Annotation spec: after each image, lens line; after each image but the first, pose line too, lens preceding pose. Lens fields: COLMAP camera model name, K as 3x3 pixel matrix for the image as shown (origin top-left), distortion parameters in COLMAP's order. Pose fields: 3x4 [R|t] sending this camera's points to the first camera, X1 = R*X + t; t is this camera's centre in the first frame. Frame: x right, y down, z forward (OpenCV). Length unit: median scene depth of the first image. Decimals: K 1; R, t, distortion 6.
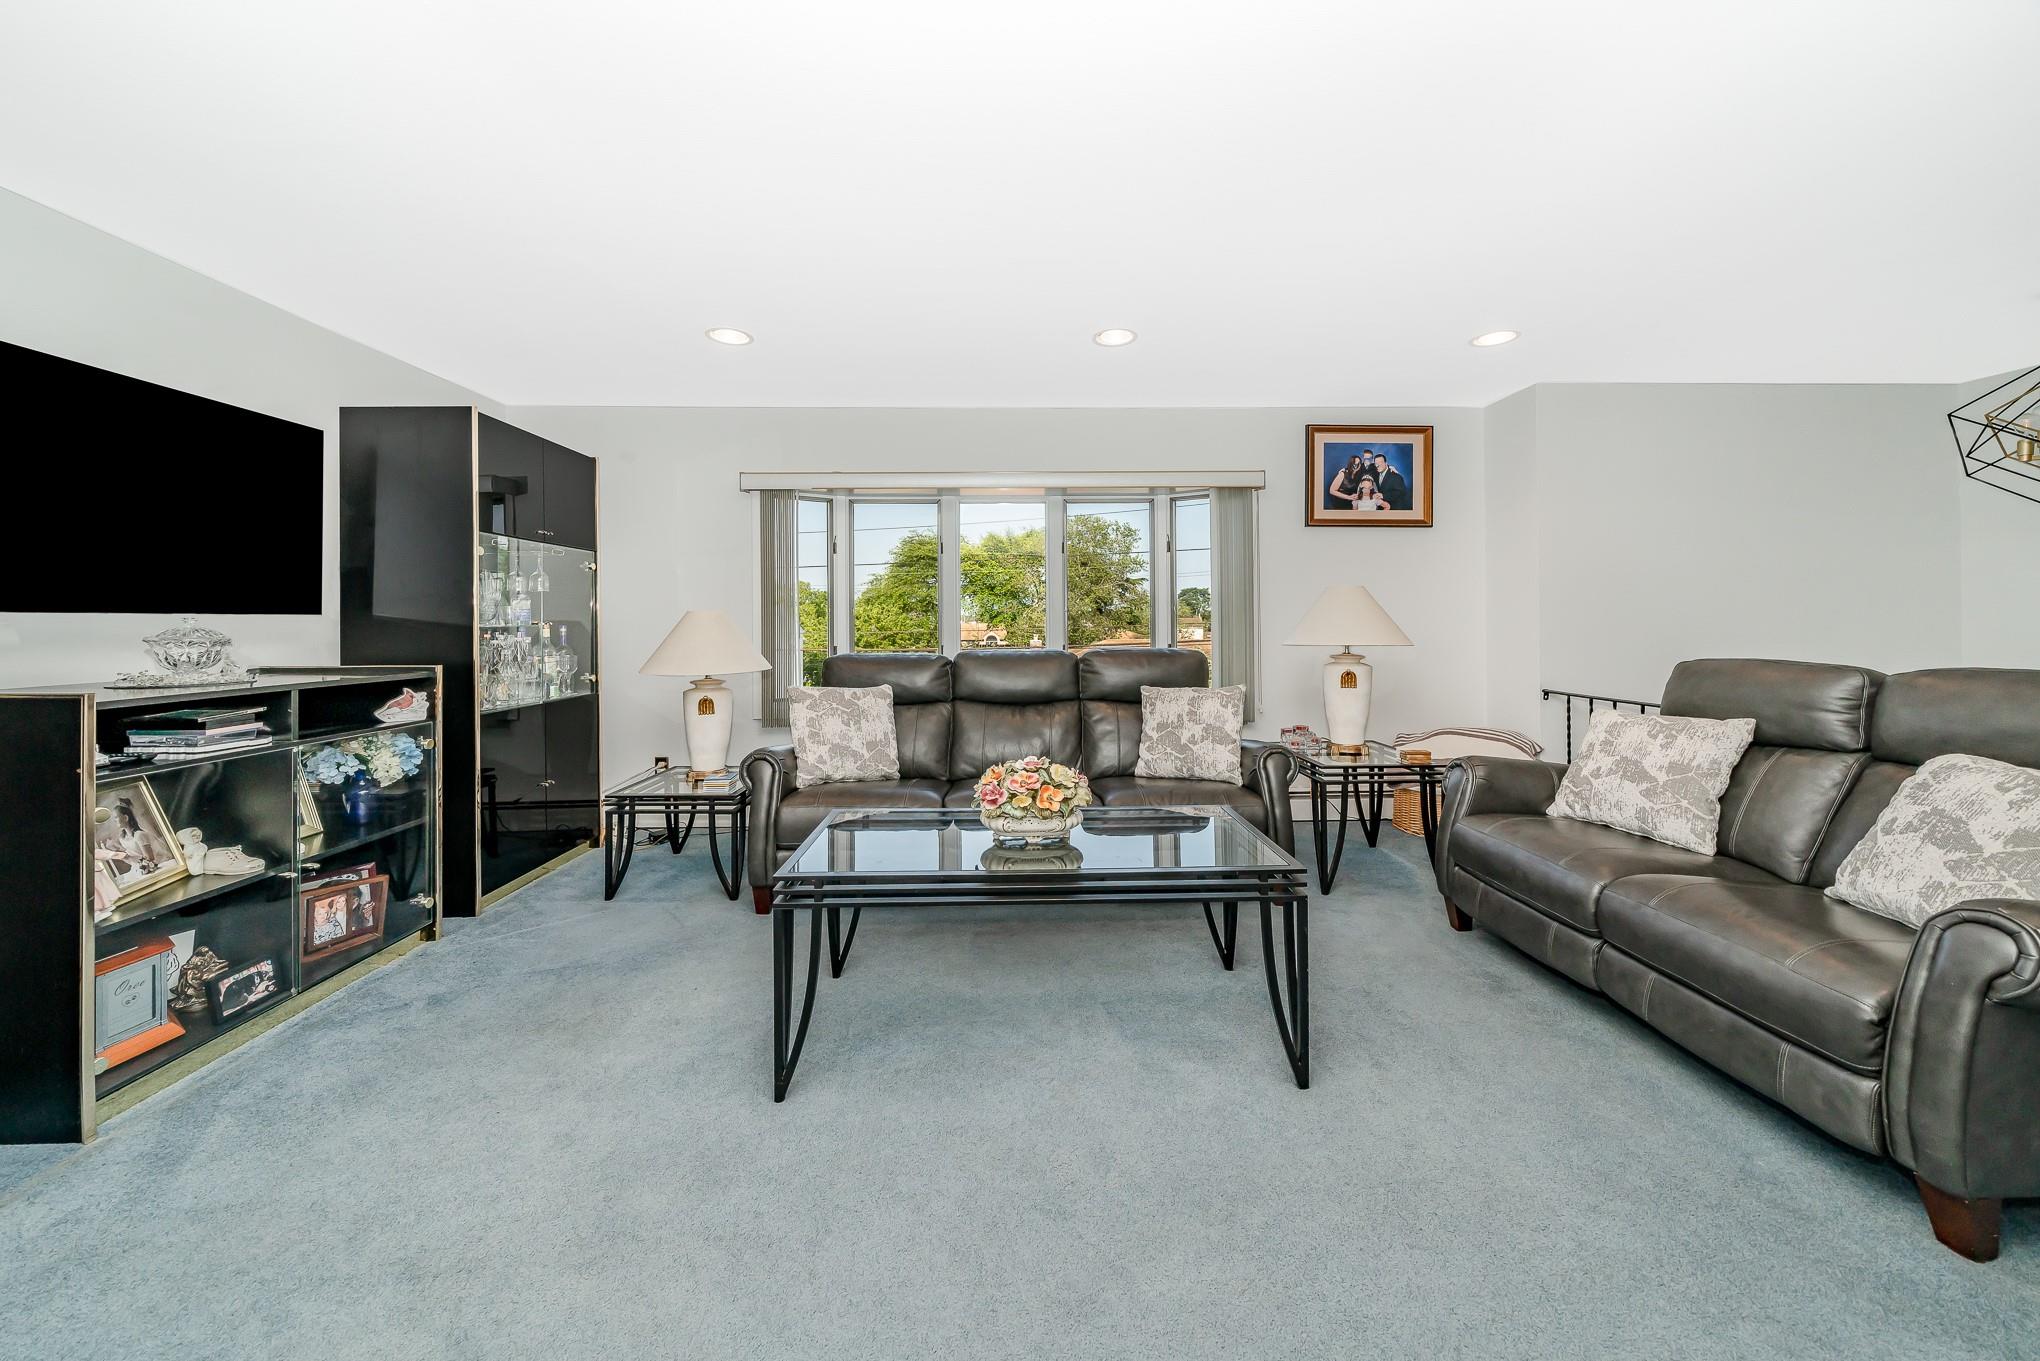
lens RADIAL K [[737.4, 0, 1009.6], [0, 737.4, 615.1], [0, 0, 1]] dist [0.001121, -0.000269]
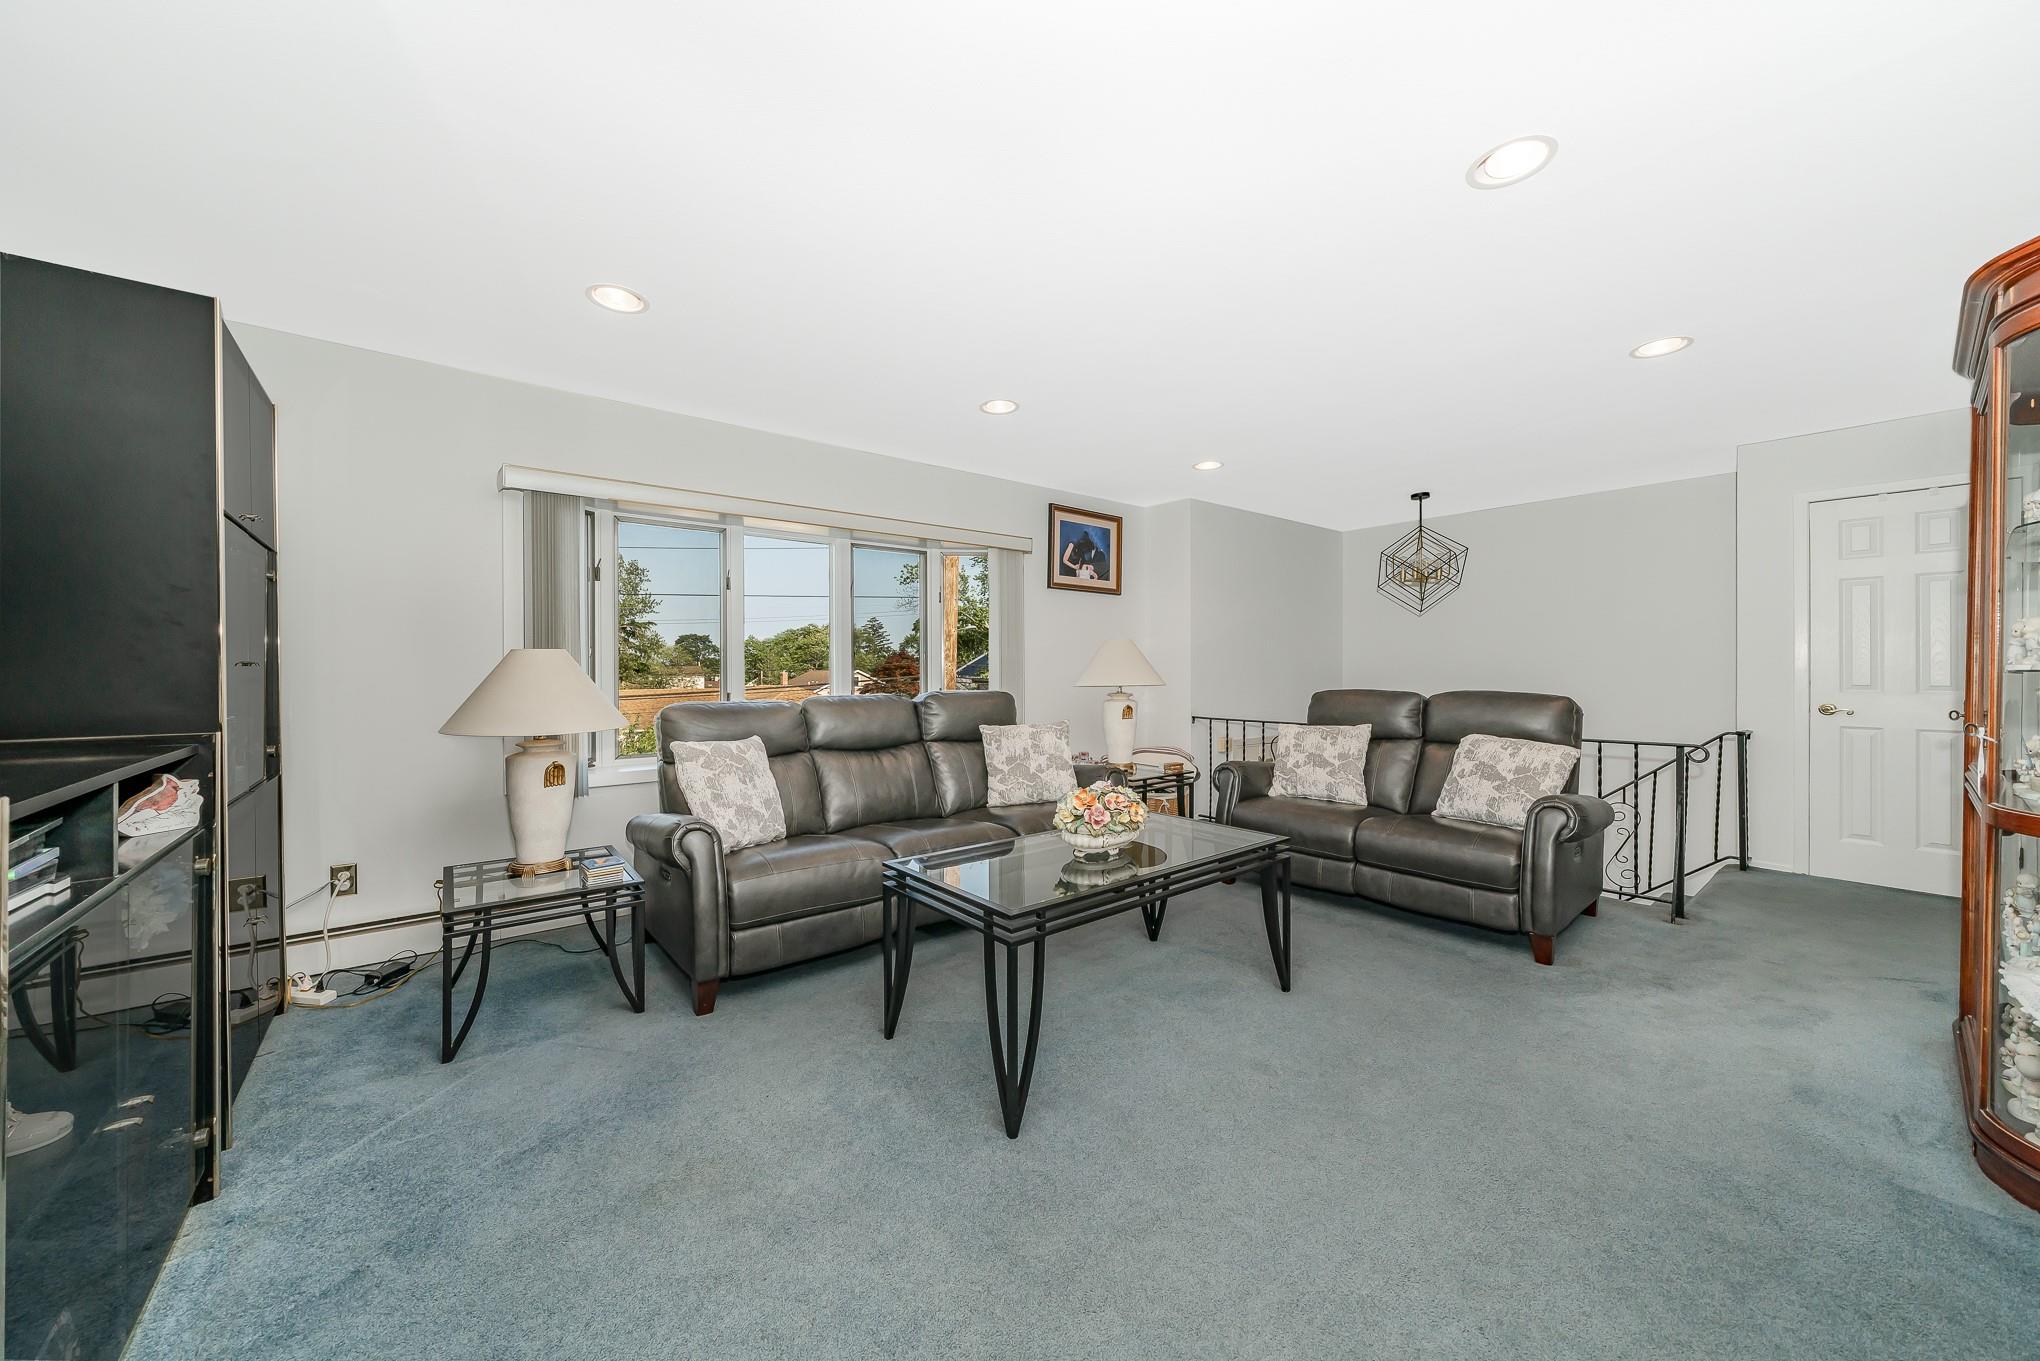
lens RADIAL K [[737.4, 0, 1018.1], [0, 737.4, 678.4], [0, 0, 1]] dist [0.001121, -0.000269]
pose [[0.788579, -0.004820, 0.614914, -0.492805], [-0.007172, 0.999829, 0.017034, 0.008347], [-0.614891, -0.017842, 0.788410, 0.114139]]
